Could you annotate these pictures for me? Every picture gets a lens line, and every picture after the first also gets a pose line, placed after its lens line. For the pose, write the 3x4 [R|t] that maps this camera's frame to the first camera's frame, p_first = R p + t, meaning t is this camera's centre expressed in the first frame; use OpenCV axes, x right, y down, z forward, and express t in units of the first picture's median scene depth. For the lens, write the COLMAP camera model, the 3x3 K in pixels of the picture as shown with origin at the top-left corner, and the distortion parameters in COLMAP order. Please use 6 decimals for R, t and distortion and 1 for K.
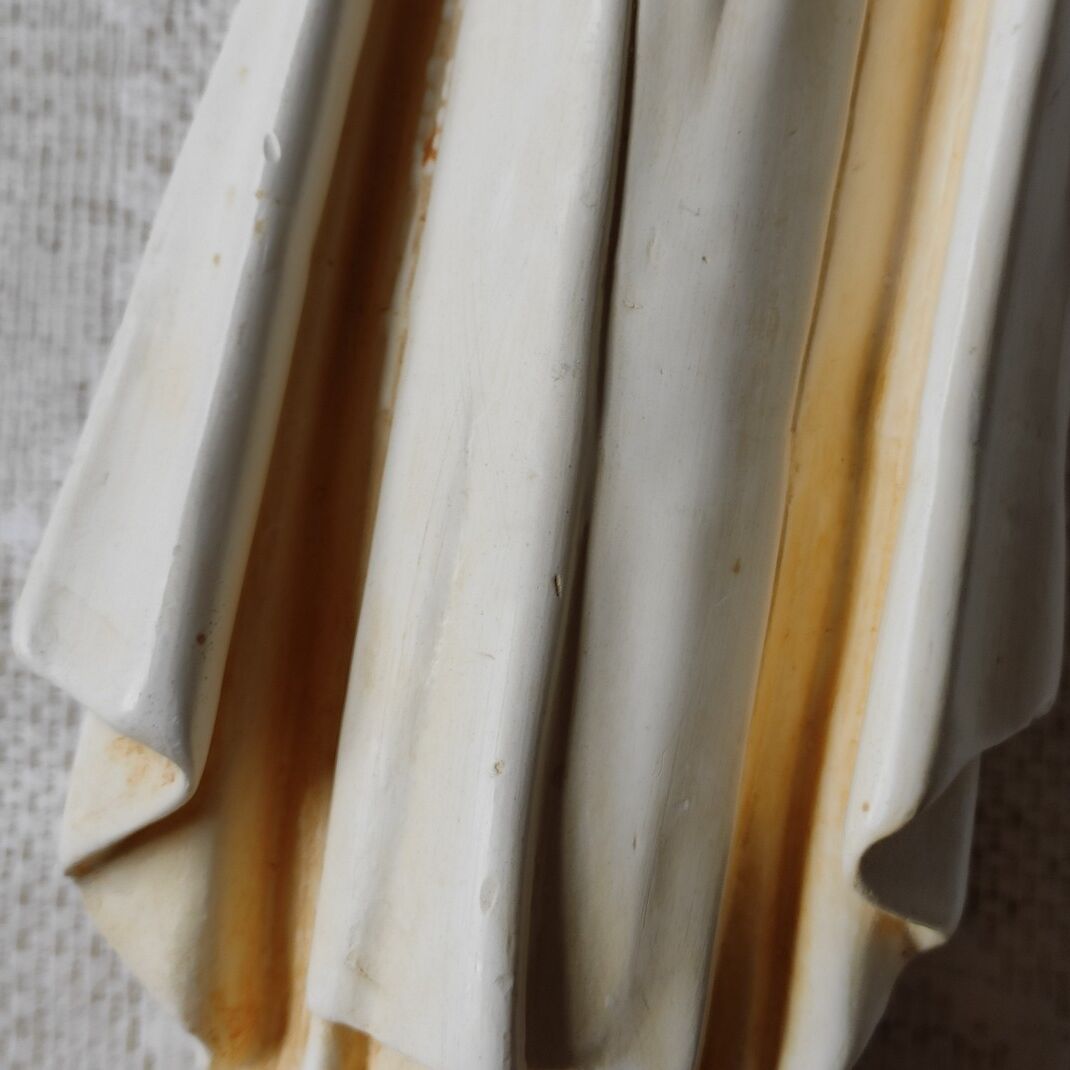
lens RADIAL K [[1822.2, 0, 534.3], [0, 1822.2, 422.1], [0, 0, 1]] dist [0.006093, -0.080873]
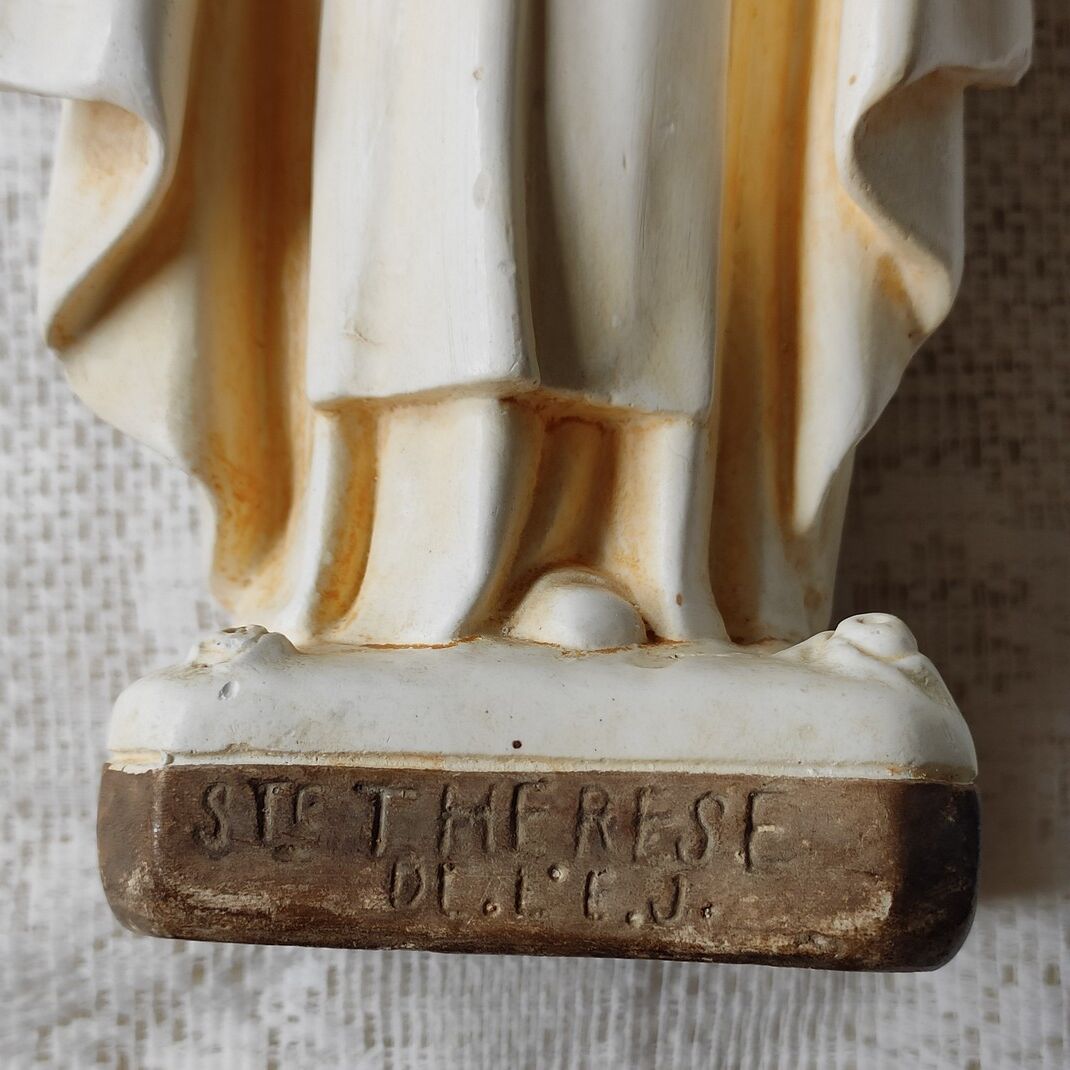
lens RADIAL K [[1822.2, 0, 534.3], [0, 1822.2, 422.1], [0, 0, 1]] dist [0.006093, -0.080873]
pose [[0.993677, -0.107991, 0.030734, -0.036486], [0.109348, 0.992912, -0.046564, 0.390871], [-0.025488, 0.049630, 0.998442, 0.028356]]
